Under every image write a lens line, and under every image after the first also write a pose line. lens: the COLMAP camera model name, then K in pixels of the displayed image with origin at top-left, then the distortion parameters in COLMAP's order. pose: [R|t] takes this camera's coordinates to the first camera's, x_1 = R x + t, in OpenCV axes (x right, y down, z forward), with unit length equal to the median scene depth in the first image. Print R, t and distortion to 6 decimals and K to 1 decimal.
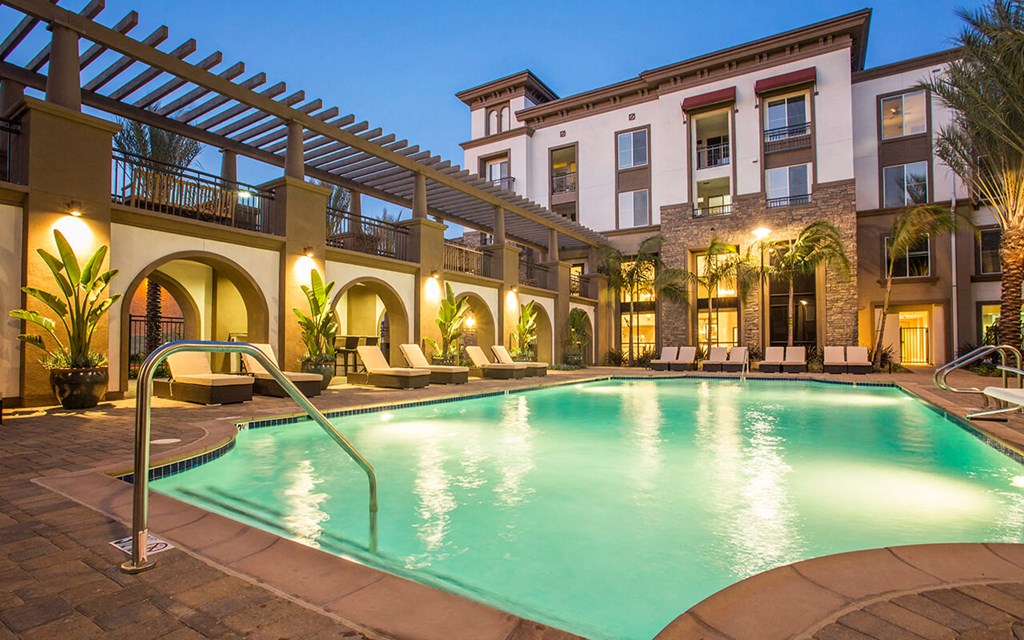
lens RADIAL K [[503.1, 0, 512.0], [0, 503.1, 320.0], [0, 0, 1]] dist [-0.001077, -0.000090]
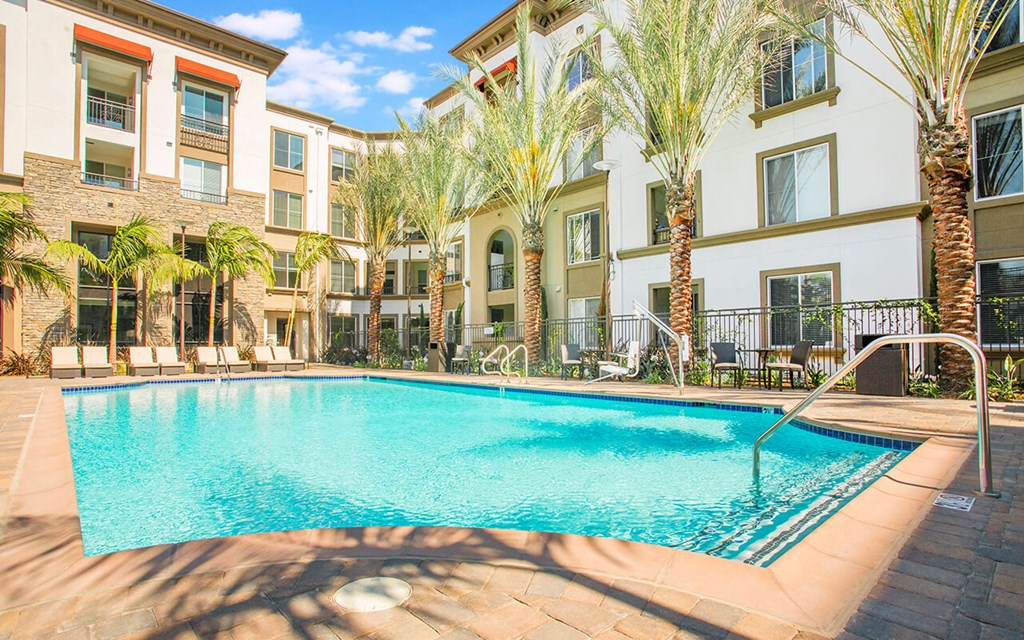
lens RADIAL K [[503.1, 0, 512.0], [0, 503.1, 320.0], [0, 0, 1]] dist [-0.001077, -0.000090]
pose [[0.271843, 0.047700, 0.961159, -0.203468], [-0.045358, 0.998296, -0.036715, 0.008427], [-0.961272, -0.033616, 0.273544, 0.137524]]
